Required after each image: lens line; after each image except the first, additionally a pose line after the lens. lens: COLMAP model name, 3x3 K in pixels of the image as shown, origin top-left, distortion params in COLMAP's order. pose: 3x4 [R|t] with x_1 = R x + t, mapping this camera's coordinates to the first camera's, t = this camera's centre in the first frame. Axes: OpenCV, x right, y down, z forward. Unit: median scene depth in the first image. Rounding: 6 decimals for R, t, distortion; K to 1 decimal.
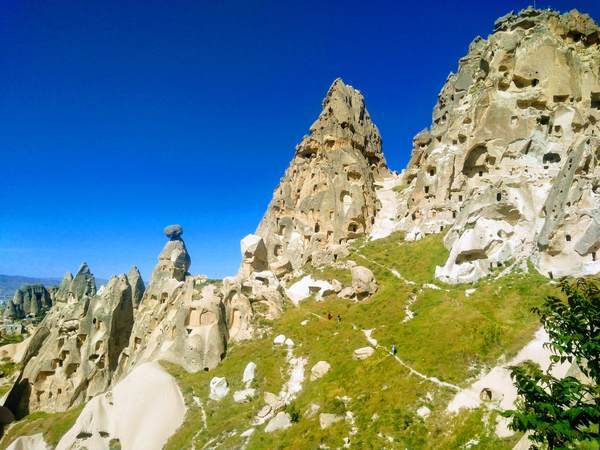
lens RADIAL K [[485.9, 0, 301.4], [0, 485.9, 222.8], [0, 0, 1]] dist [0.035899, -0.030274]
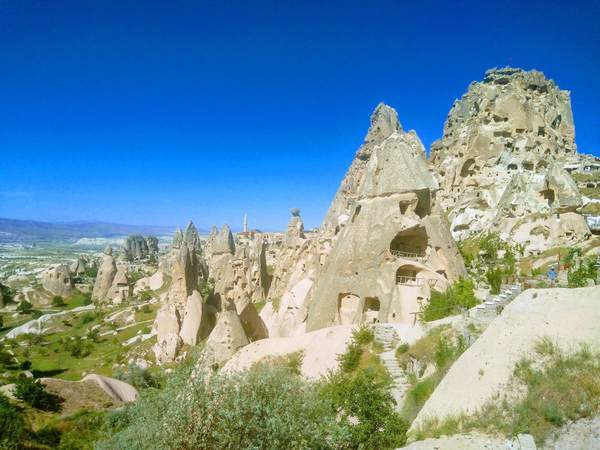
lens RADIAL K [[485.9, 0, 298.8], [0, 485.9, 226.9], [0, 0, 1]] dist [0.035899, -0.030274]
pose [[0.999863, -0.005366, -0.015656, -0.212044], [0.007266, 0.992267, 0.123912, -0.138115], [0.014870, -0.124009, 0.992170, -0.733067]]
